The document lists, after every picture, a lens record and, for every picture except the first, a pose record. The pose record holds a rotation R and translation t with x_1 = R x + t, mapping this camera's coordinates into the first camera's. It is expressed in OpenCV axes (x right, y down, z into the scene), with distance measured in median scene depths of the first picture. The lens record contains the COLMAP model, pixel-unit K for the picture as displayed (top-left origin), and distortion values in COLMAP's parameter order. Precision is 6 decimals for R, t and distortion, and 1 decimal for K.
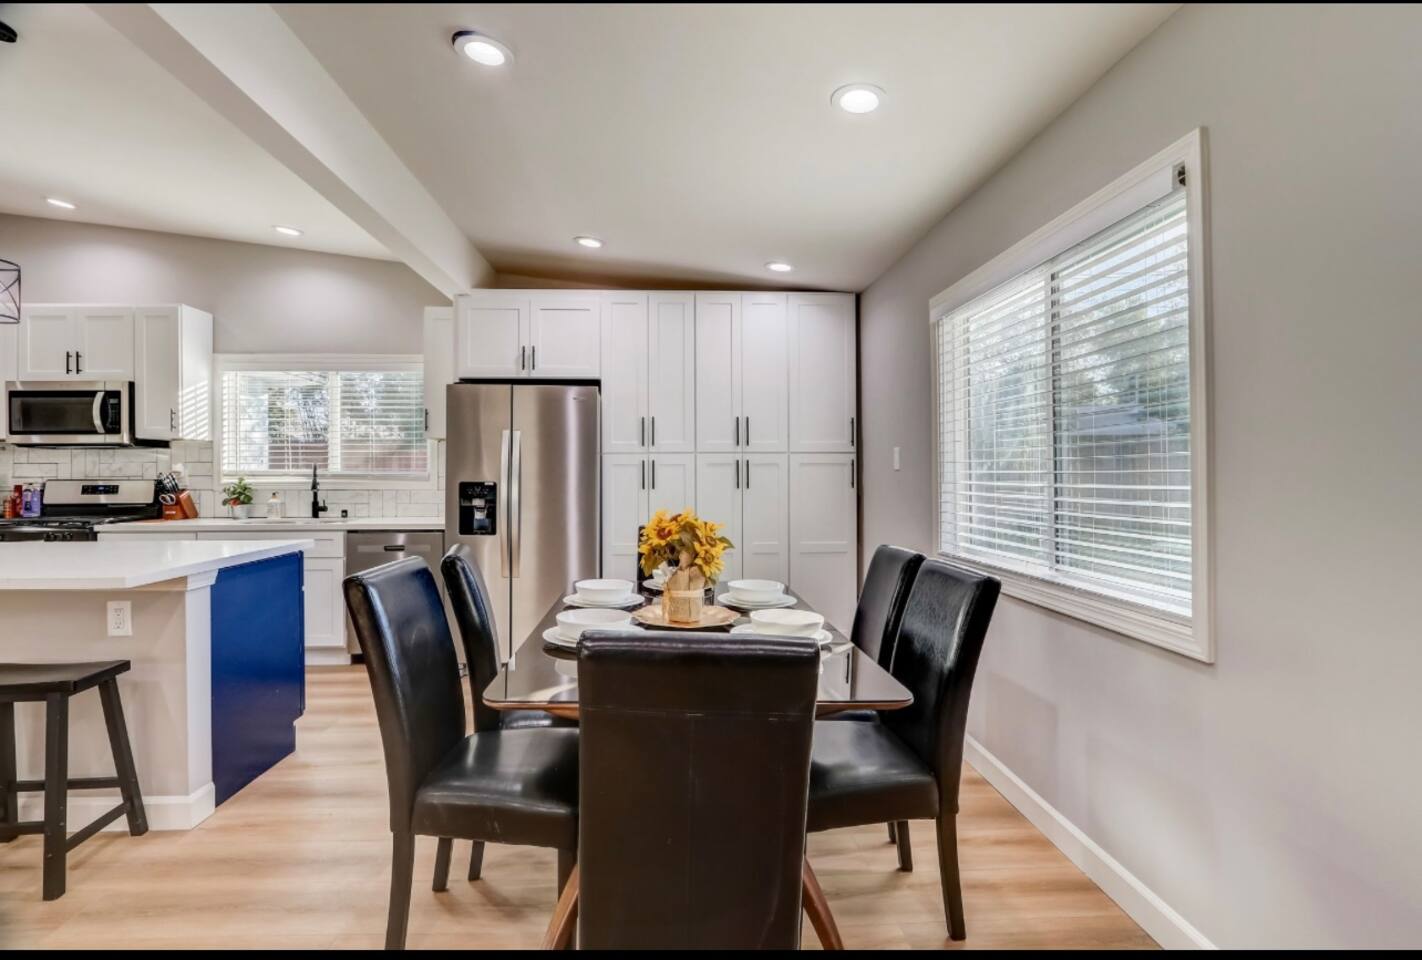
lens RADIAL K [[655.7, 0, 703.8], [0, 655.7, 469.6], [0, 0, 1]] dist [-0.004865, -0.000763]
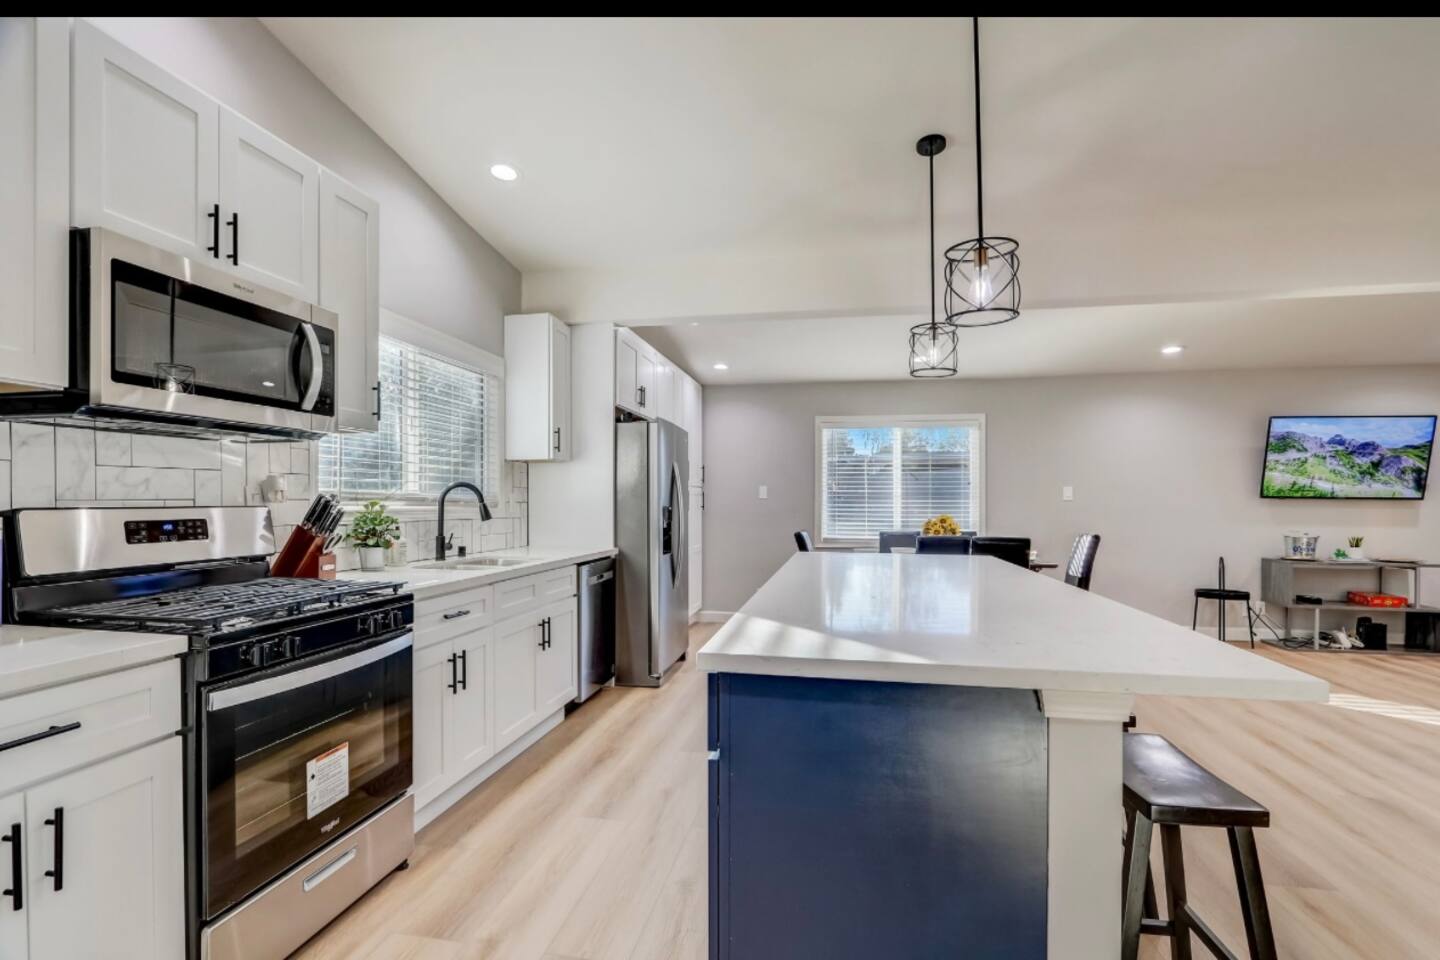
lens RADIAL K [[679.2, 0, 719.9], [0, 679.2, 503.8], [0, 0, 1]] dist [-0.005522, -0.000032]
pose [[0.233614, 0.000903, 0.972329, -1.319424], [-0.008560, 0.999963, 0.001128, 0.010409], [-0.972292, -0.008587, 0.233613, 0.572234]]
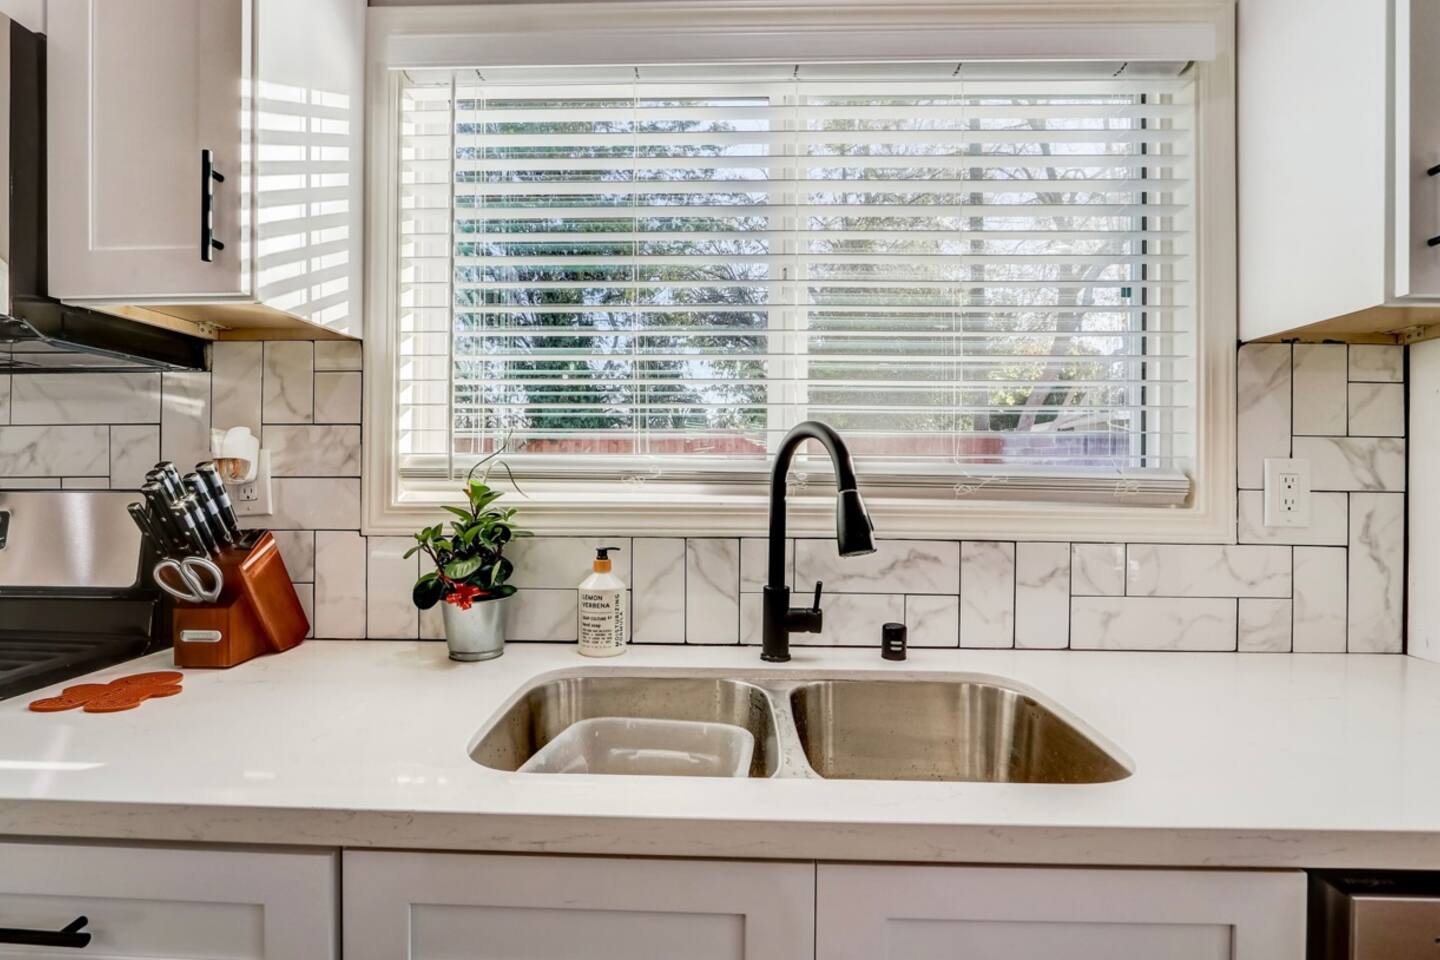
lens RADIAL K [[679.0, 0, 701.2], [0, 679.0, 482.6], [0, 0, 1]] dist [-0.006275, 0.000068]
pose [[0.996280, 0.009940, -0.085606, -0.639812], [-0.009588, 0.999944, 0.004521, 0.009727], [0.085646, -0.003684, 0.996319, 0.801221]]
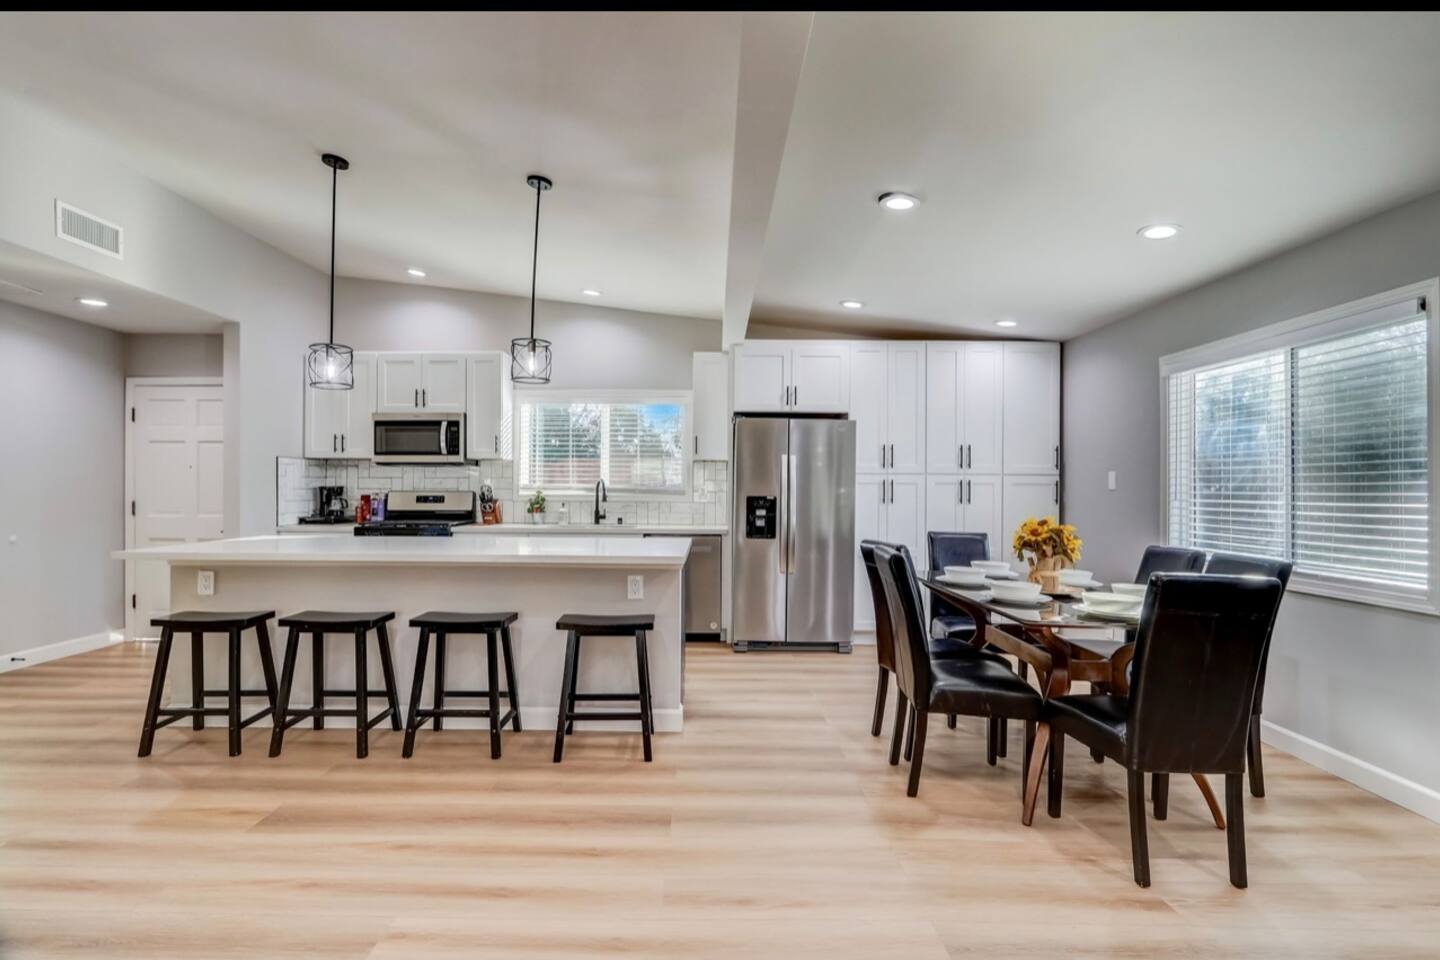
lens RADIAL K [[679.0, 0, 701.2], [0, 679.0, 482.6], [0, 0, 1]] dist [-0.006275, 0.000068]
pose [[0.998215, 0.008780, -0.059067, -0.345839], [-0.008956, 0.999956, -0.002710, -0.002477], [0.059041, 0.003235, 0.998250, -0.273286]]
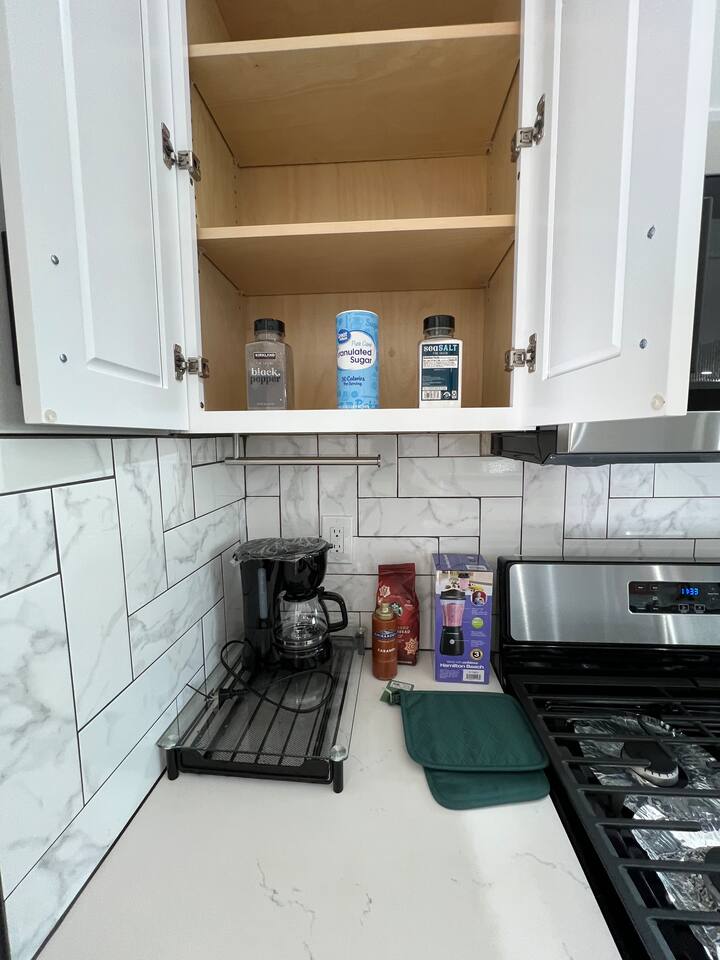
lens RADIAL K [[384.0, 0, 360.0], [0, 384.0, 480.0], [0, 0, 1]] dist [0.000995, 0.000075]
pose [[0.992548, 0.006947, -0.121654, -1.096295], [0.006109, 0.994281, 0.106617, -0.043371], [0.121699, -0.106566, 0.986830, 0.848071]]
